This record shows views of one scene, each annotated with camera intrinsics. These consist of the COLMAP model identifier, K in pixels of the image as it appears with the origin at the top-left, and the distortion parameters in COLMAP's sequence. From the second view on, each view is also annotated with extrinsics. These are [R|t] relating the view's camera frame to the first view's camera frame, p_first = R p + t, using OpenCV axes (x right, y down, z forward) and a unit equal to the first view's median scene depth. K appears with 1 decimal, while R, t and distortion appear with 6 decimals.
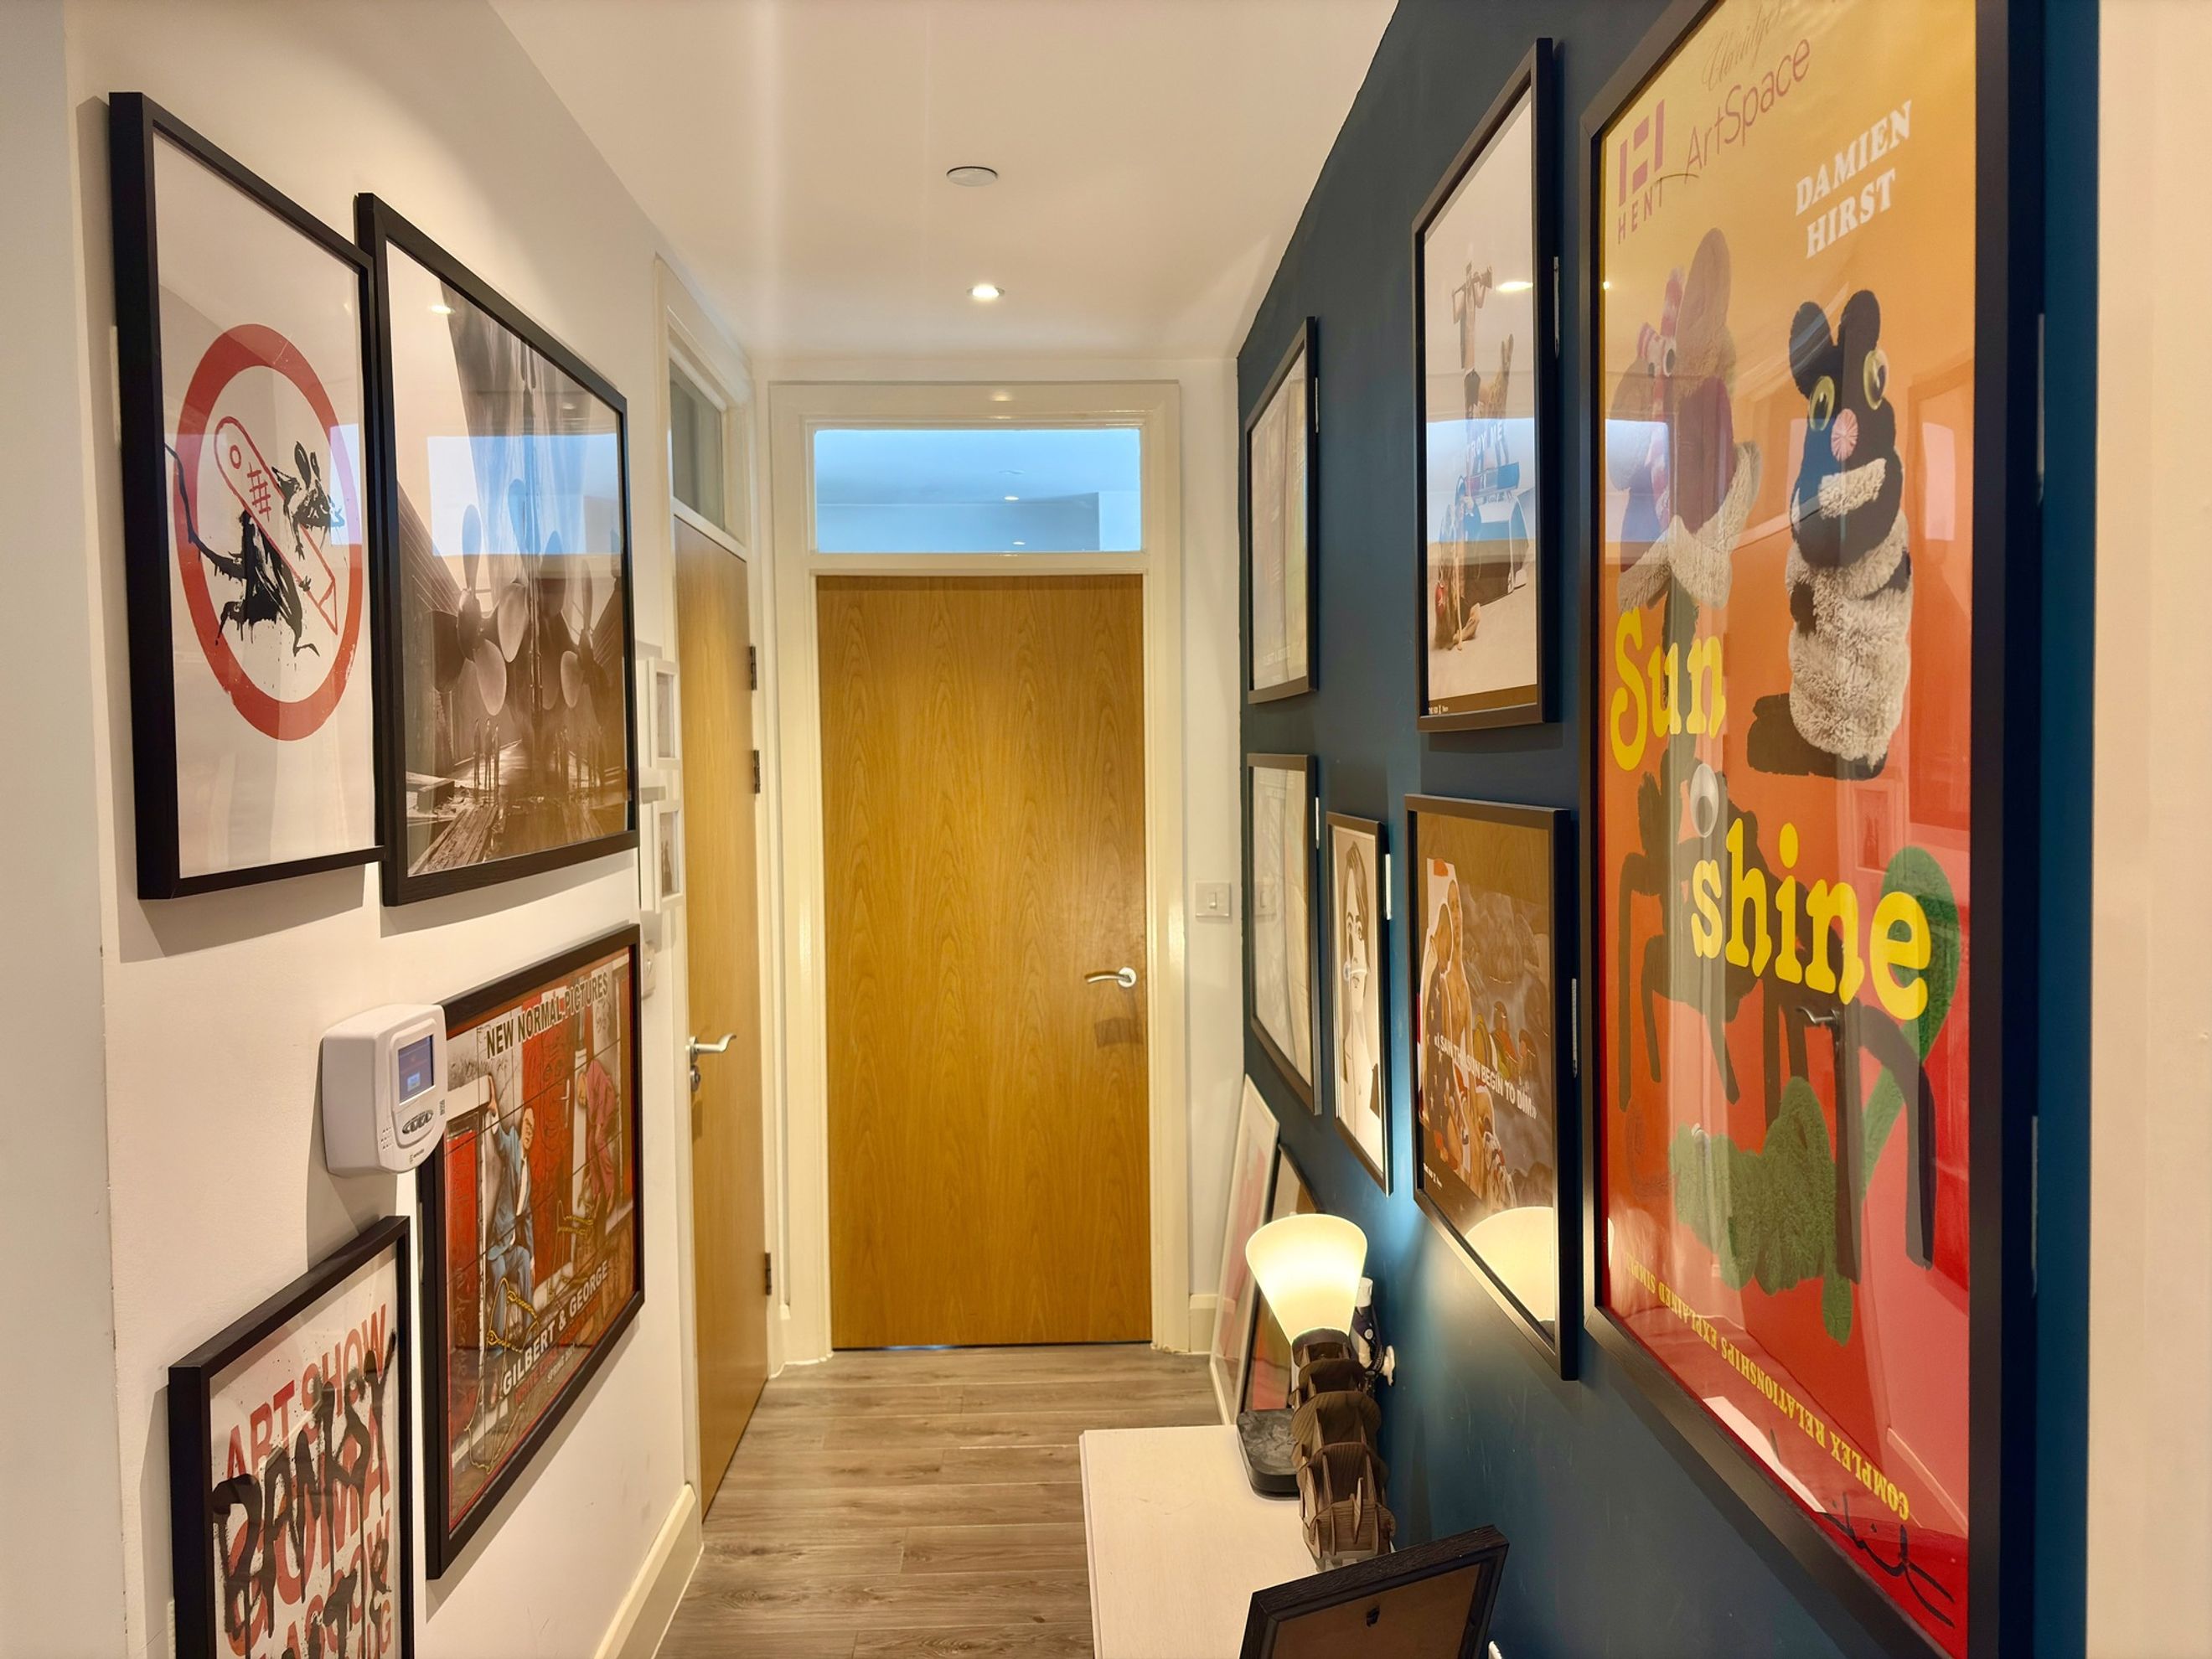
lens RADIAL K [[1681.8, 0, 1106.0], [0, 1681.8, 829.5], [0, 0, 1]] dist [0.002632, -0.000221]
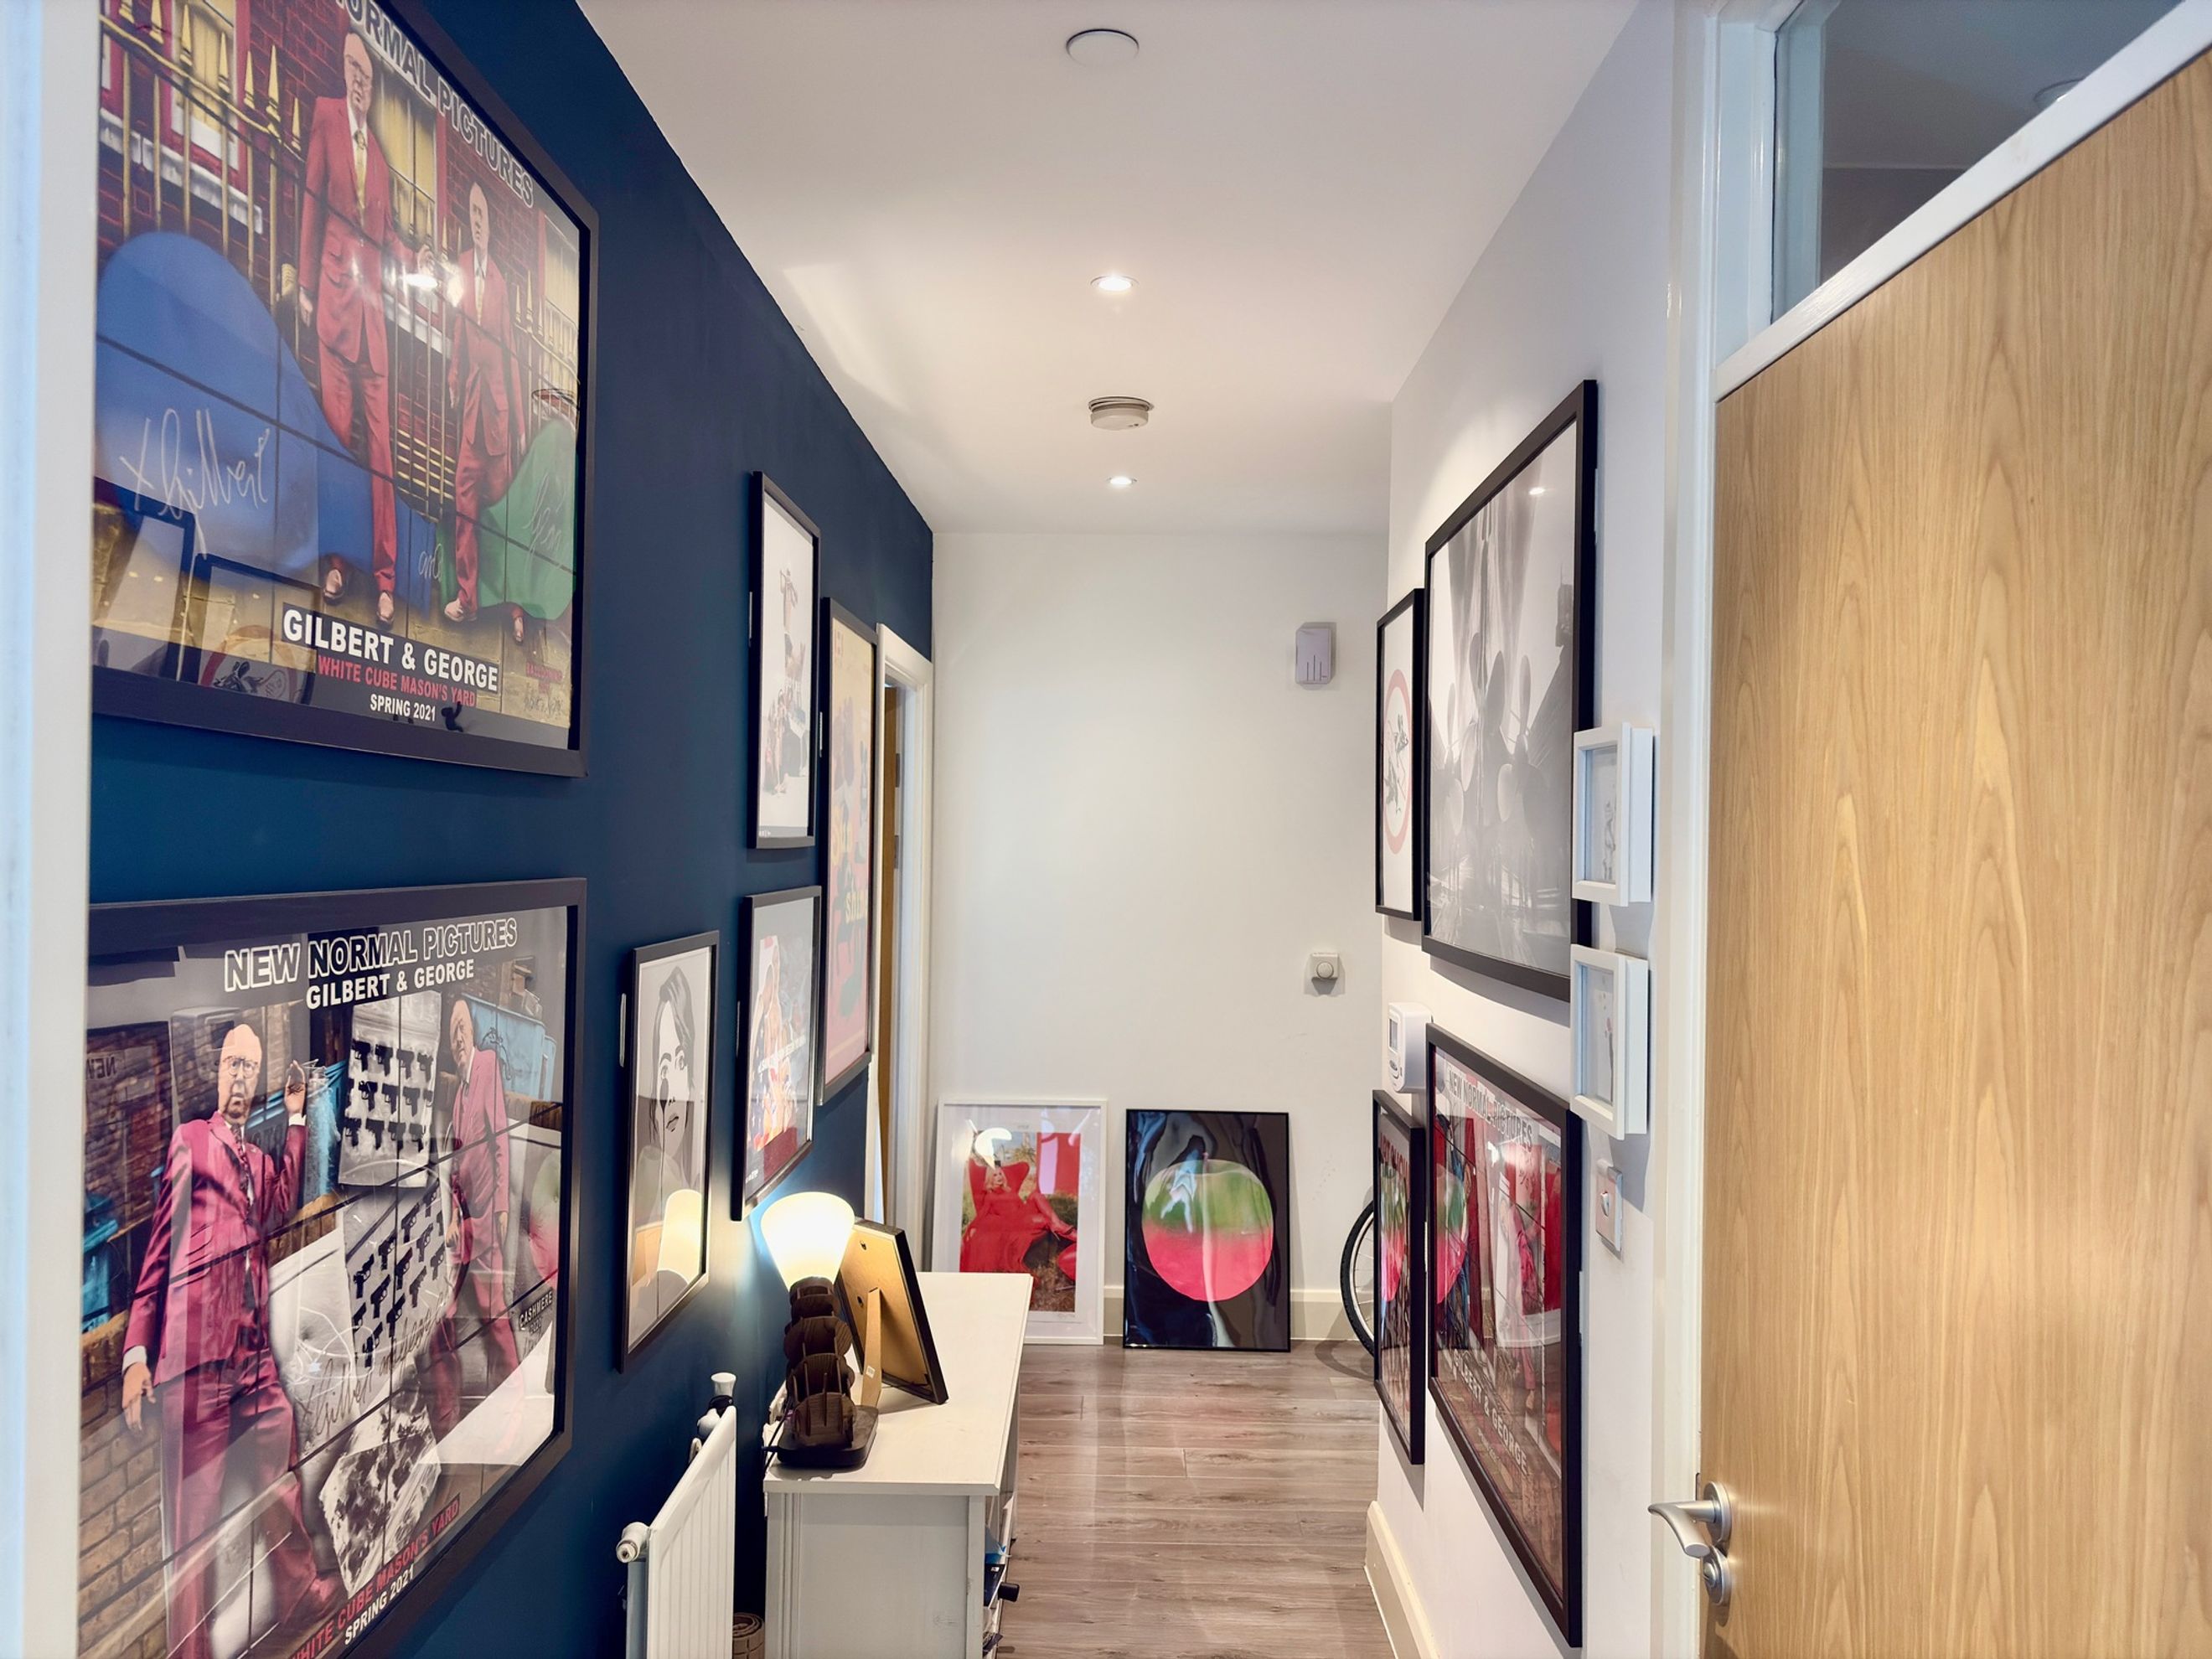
lens RADIAL K [[1629.9, 0, 1030.4], [0, 1629.9, 830.5], [0, 0, 1]] dist [0.029587, -0.061321]
pose [[-0.995610, 0.001909, 0.093577, -0.158631], [0.005499, 0.999258, 0.038129, -0.124966], [-0.093434, 0.038476, -0.994882, 2.351417]]
